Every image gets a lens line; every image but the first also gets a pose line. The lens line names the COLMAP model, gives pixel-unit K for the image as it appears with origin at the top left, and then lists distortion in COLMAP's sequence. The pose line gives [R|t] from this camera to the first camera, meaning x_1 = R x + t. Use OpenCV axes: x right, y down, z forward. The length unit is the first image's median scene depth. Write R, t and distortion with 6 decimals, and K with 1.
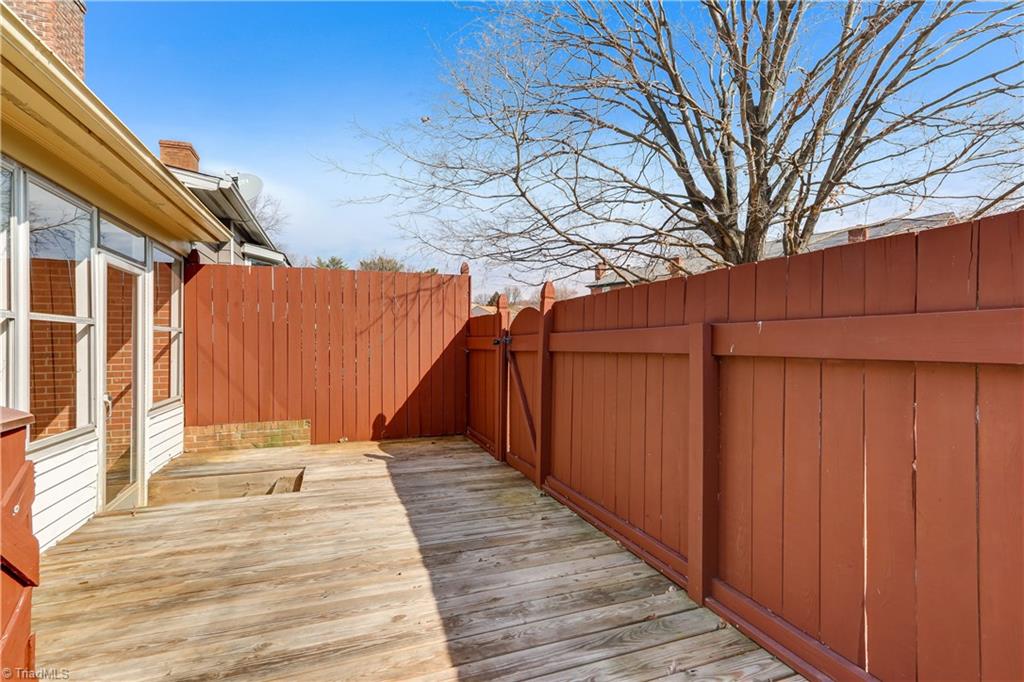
lens RADIAL K [[460.4, 0, 510.0], [0, 460.4, 347.3], [0, 0, 1]] dist [0.021318, 0.000318]
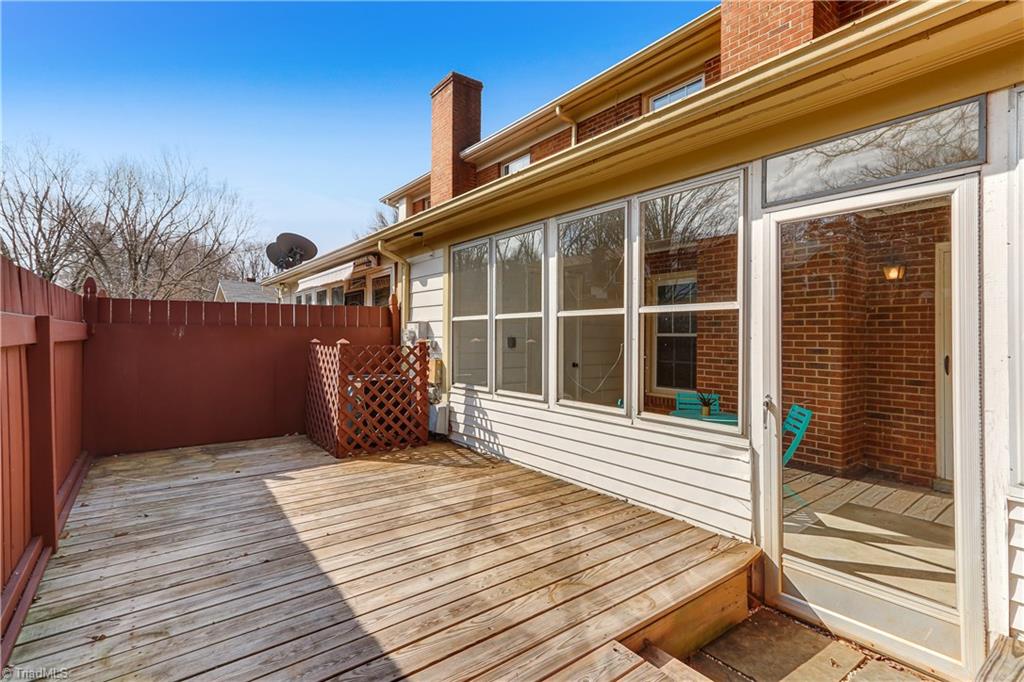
lens RADIAL K [[473.6, 0, 509.8], [0, 473.6, 338.4], [0, 0, 1]] dist [0.022867, 0.000708]
pose [[-0.952166, 0.003656, -0.305558, -0.329561], [0.000667, 0.999951, 0.009883, -0.020698], [0.305579, 0.009207, -0.952122, 2.446069]]
